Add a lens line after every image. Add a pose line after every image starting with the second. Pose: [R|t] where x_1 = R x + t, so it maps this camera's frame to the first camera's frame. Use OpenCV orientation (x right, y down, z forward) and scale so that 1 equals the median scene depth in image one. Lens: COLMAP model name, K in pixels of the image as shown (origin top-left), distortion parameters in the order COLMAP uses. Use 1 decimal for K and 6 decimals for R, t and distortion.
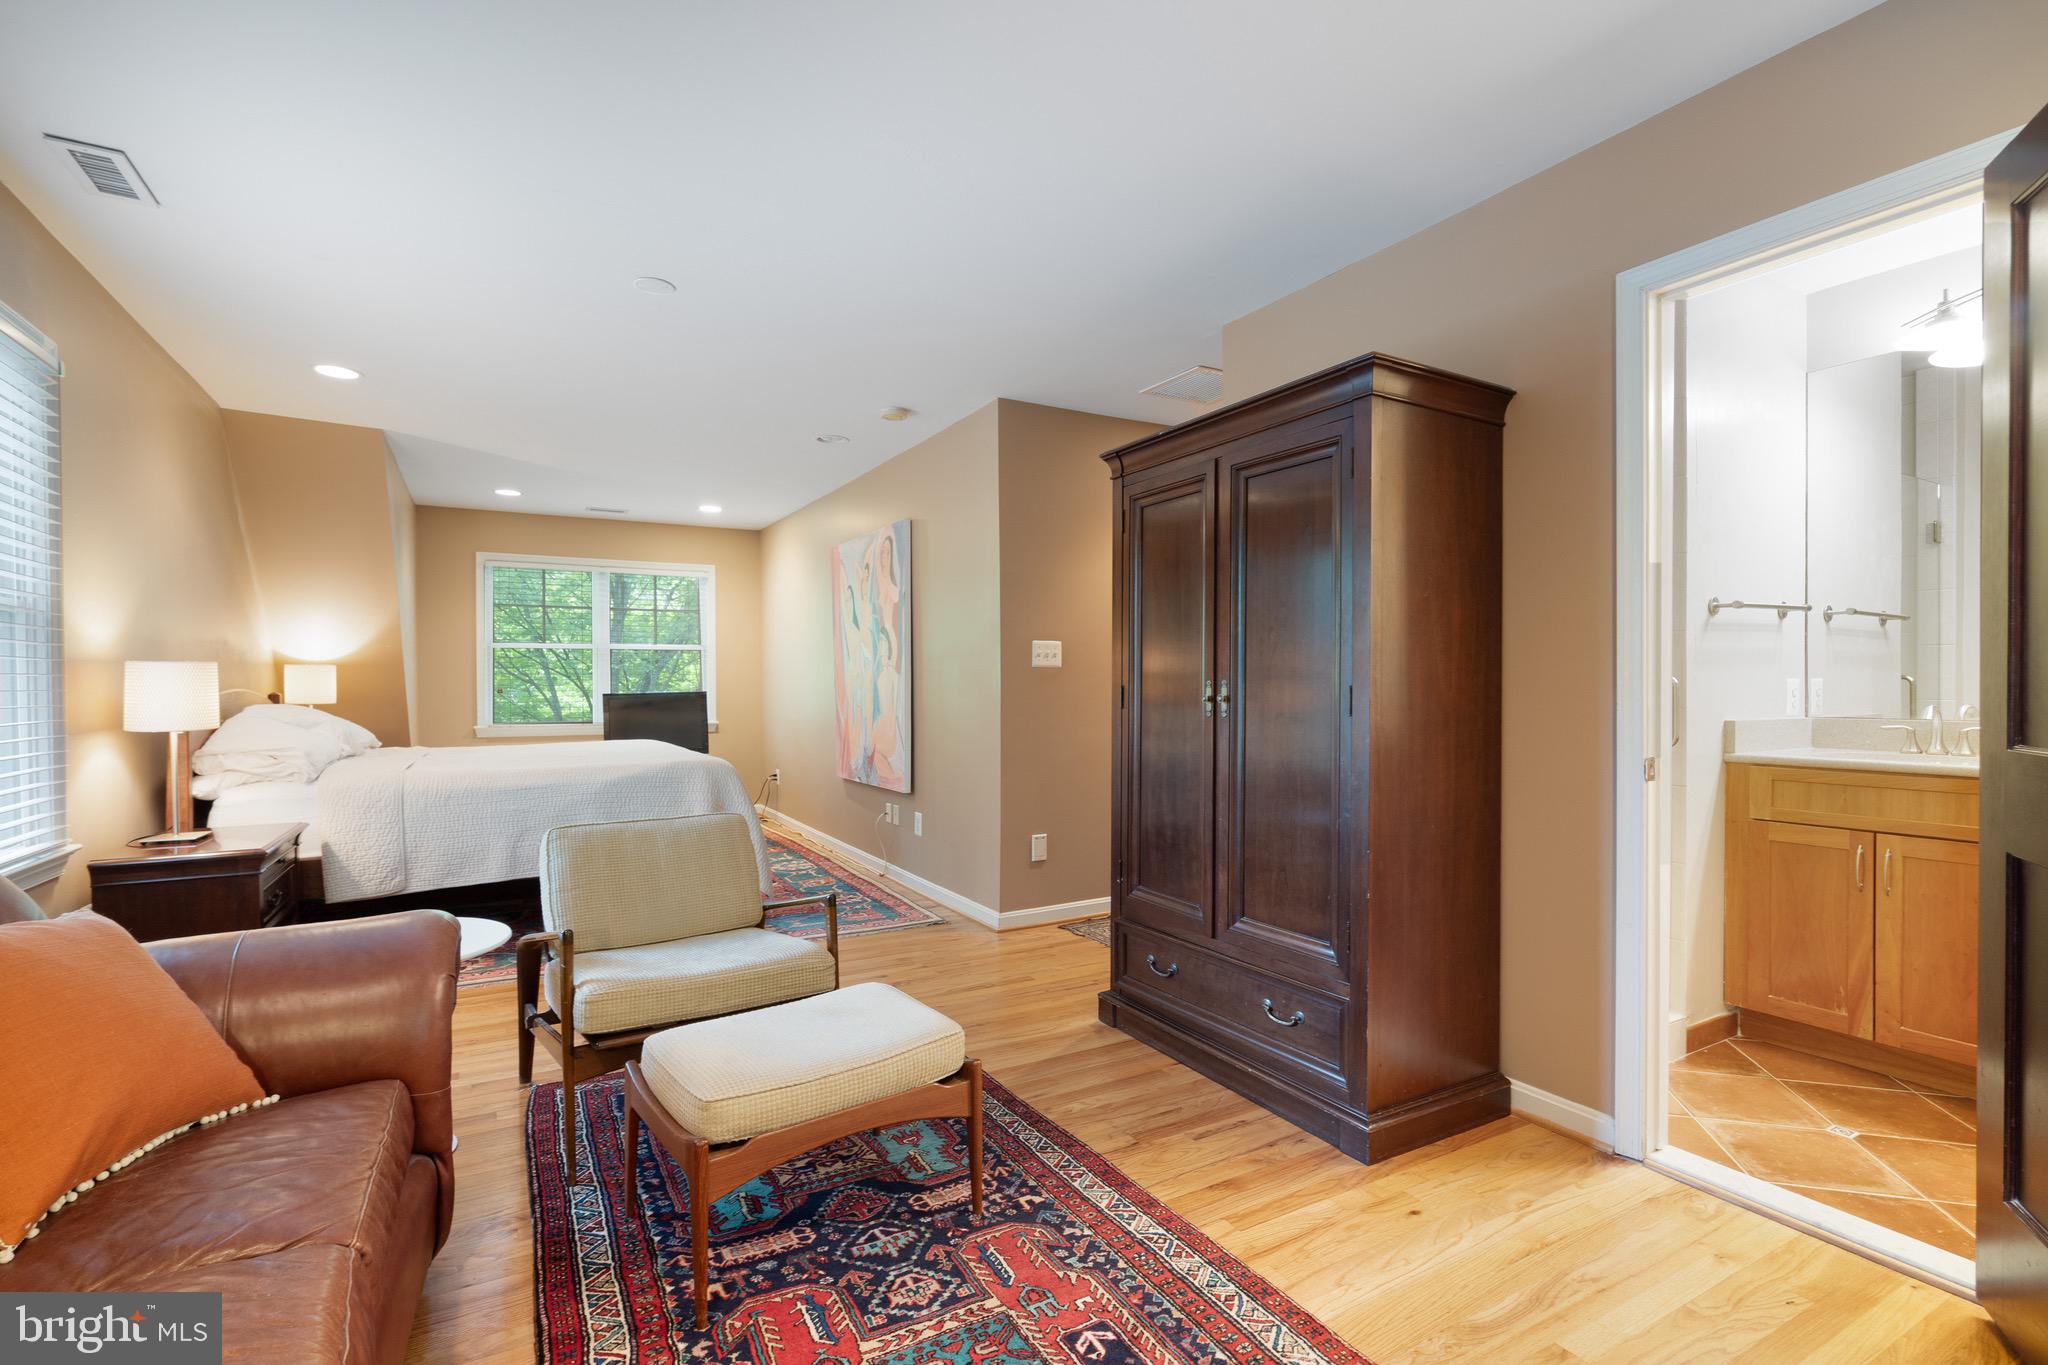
lens RADIAL K [[936.5, 0, 1013.6], [0, 936.5, 689.8], [0, 0, 1]] dist [-0.001536, 0.002252]
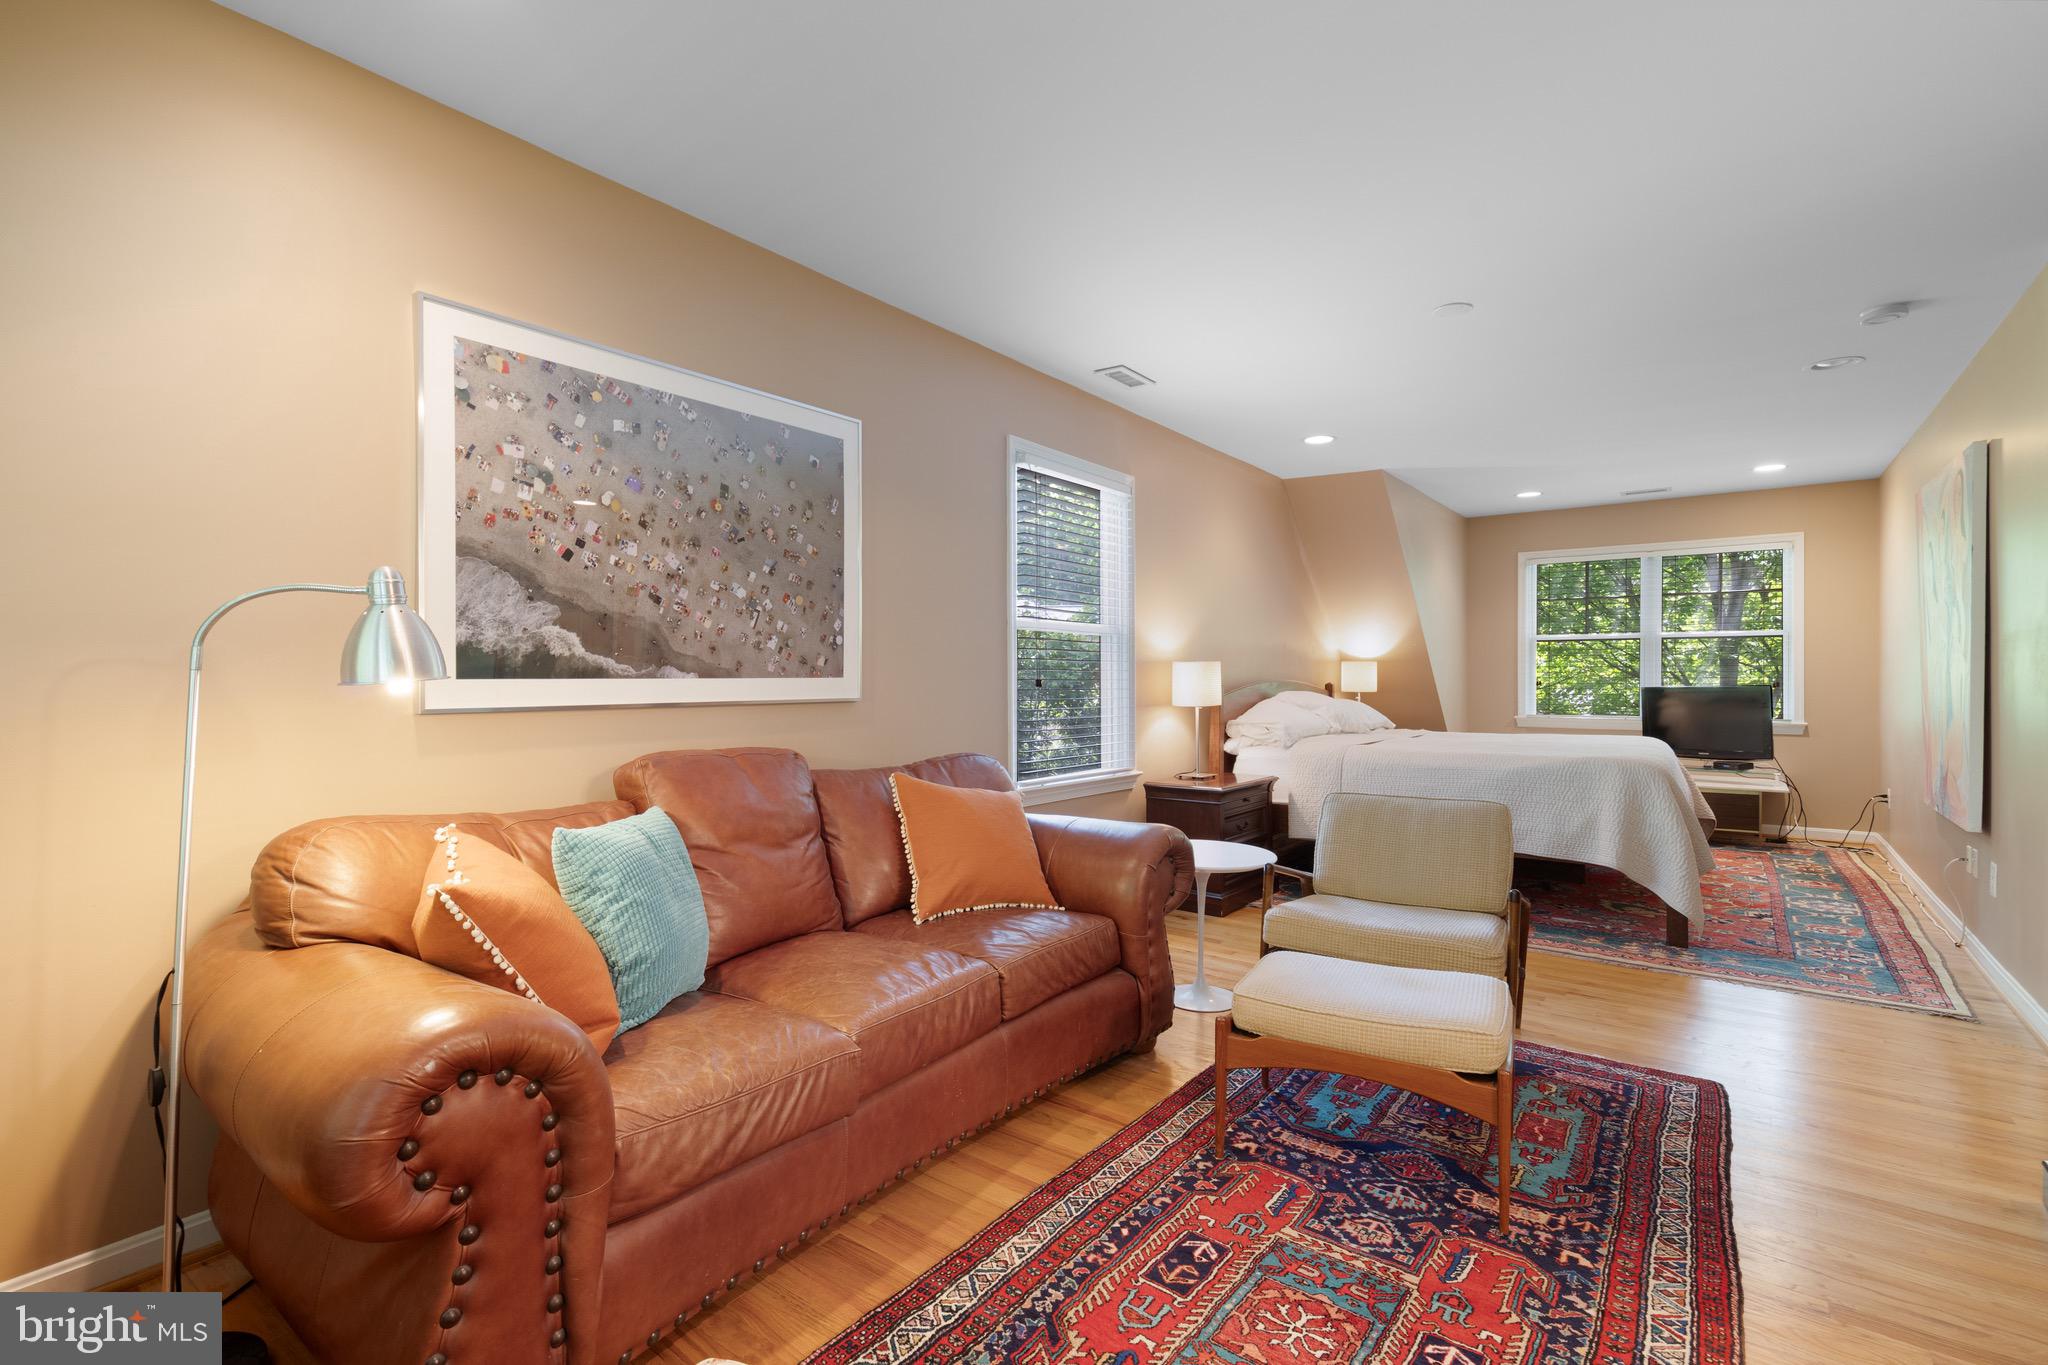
lens RADIAL K [[936.5, 0, 1010.2], [0, 936.5, 680.4], [0, 0, 1]] dist [-0.001536, 0.002252]
pose [[0.397722, 0.004835, -0.917493, 0.620965], [-0.006463, 0.999976, 0.002468, -0.001738], [0.917483, 0.004948, 0.397744, 0.152857]]
